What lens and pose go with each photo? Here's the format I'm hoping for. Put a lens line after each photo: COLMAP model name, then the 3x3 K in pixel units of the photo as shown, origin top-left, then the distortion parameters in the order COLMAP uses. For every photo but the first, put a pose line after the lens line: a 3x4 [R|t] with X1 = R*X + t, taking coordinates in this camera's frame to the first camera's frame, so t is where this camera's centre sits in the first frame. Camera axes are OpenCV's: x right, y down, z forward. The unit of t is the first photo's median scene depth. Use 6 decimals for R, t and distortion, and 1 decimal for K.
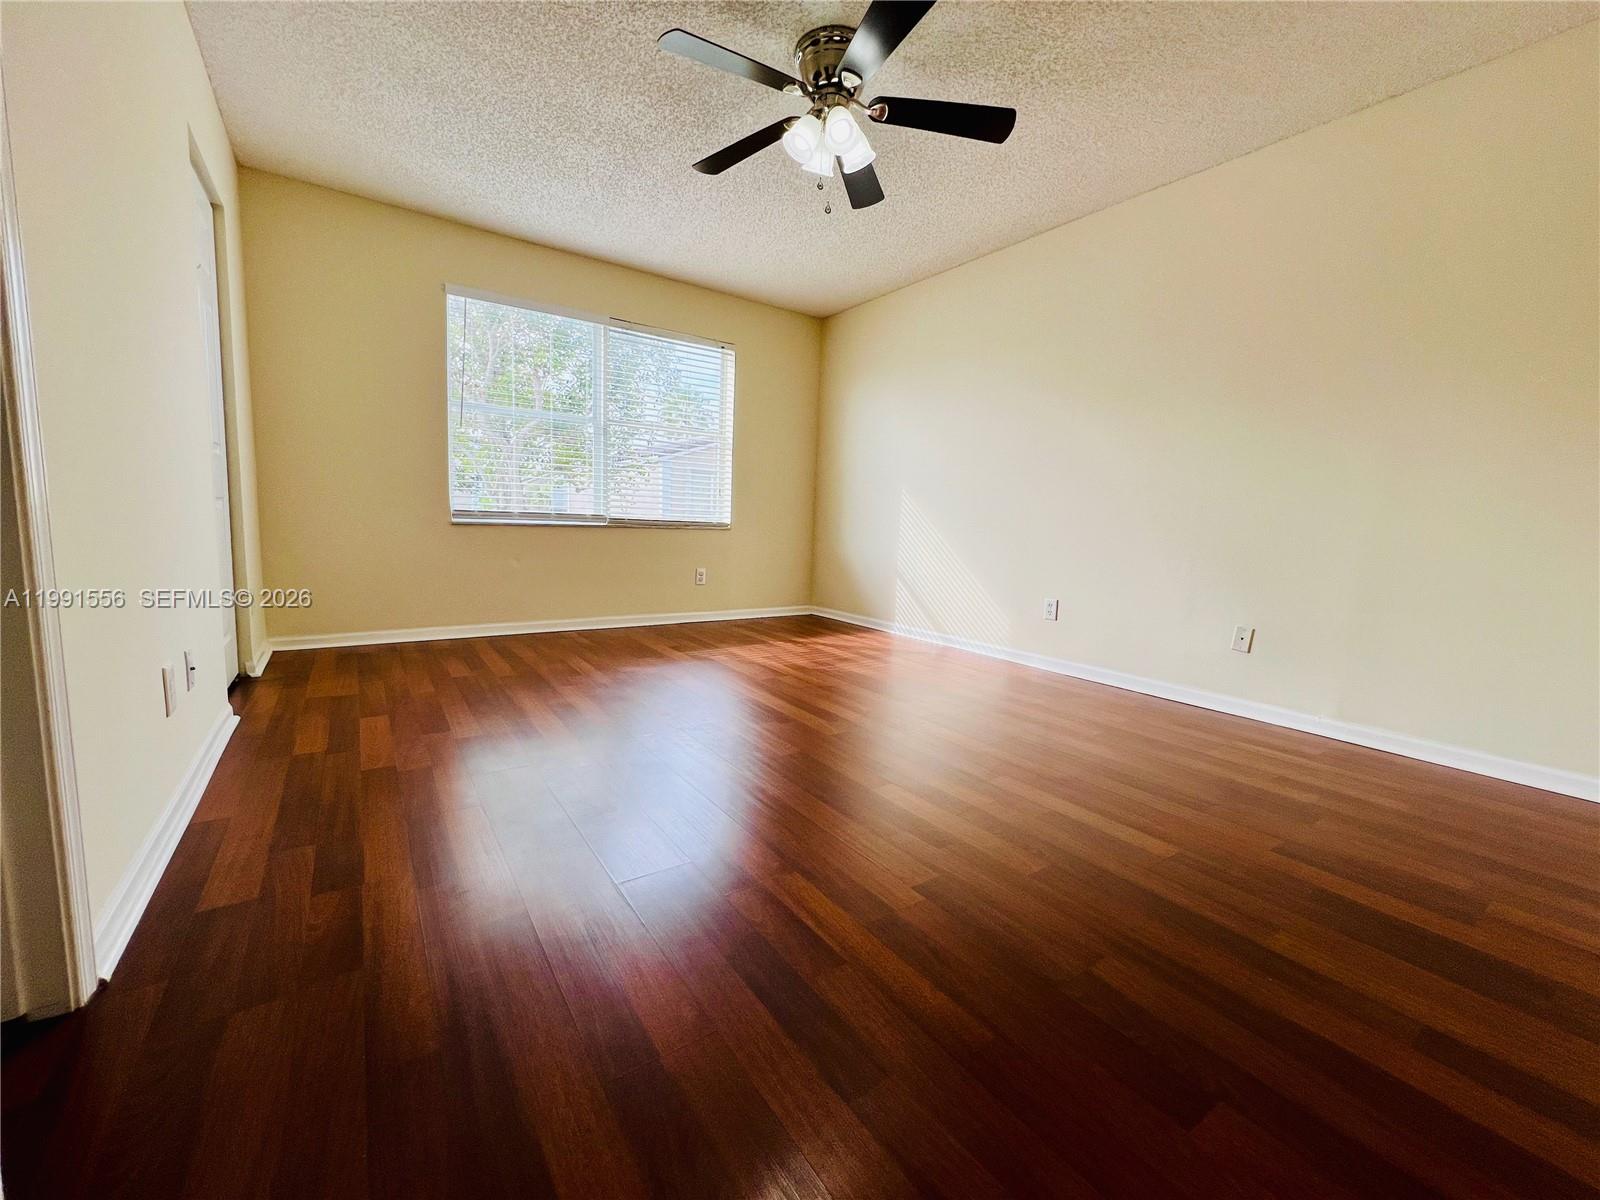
lens RADIAL K [[635.1, 0, 800.0], [0, 635.1, 600.0], [0, 0, 1]] dist [0.000086, -0.002270]
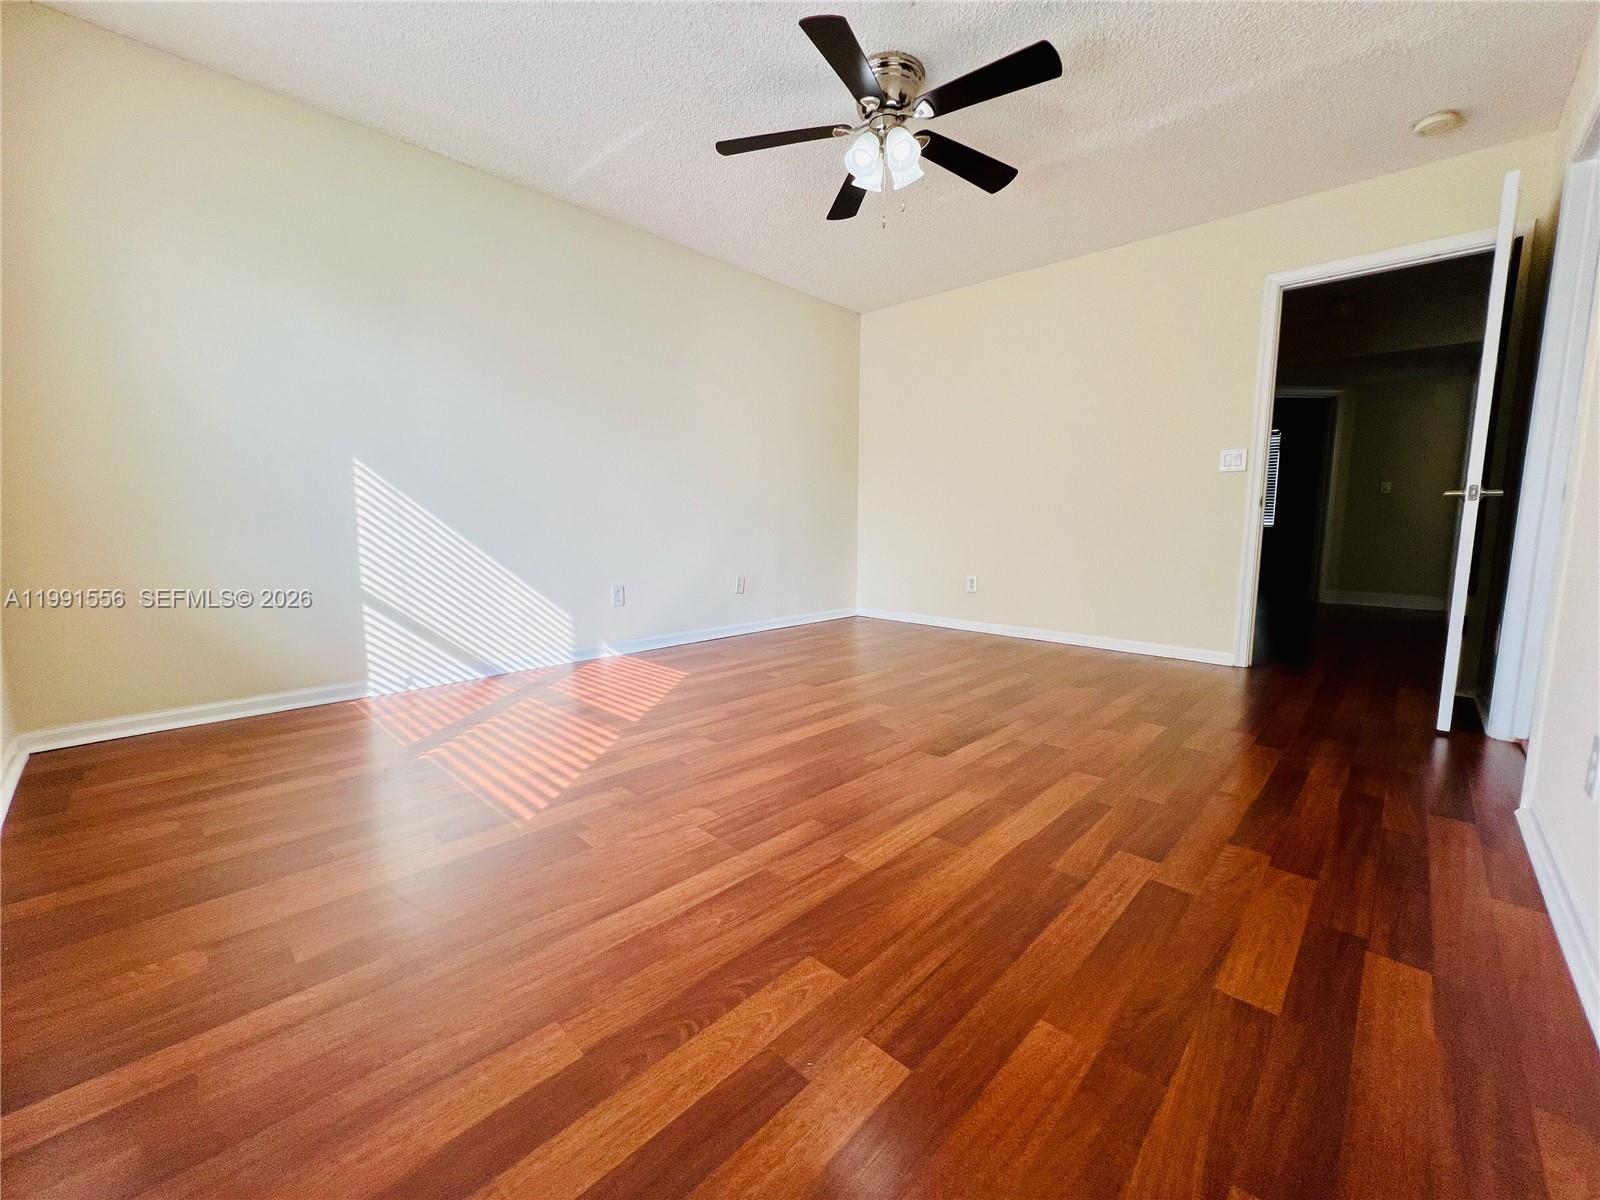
lens RADIAL K [[635.1, 0, 800.0], [0, 635.1, 600.0], [0, 0, 1]] dist [0.000086, -0.002270]
pose [[-0.192954, -0.155690, 0.968777, -1.015095], [0.110454, 0.977609, 0.179109, -0.201180], [-0.974971, 0.141565, -0.171437, 1.366386]]
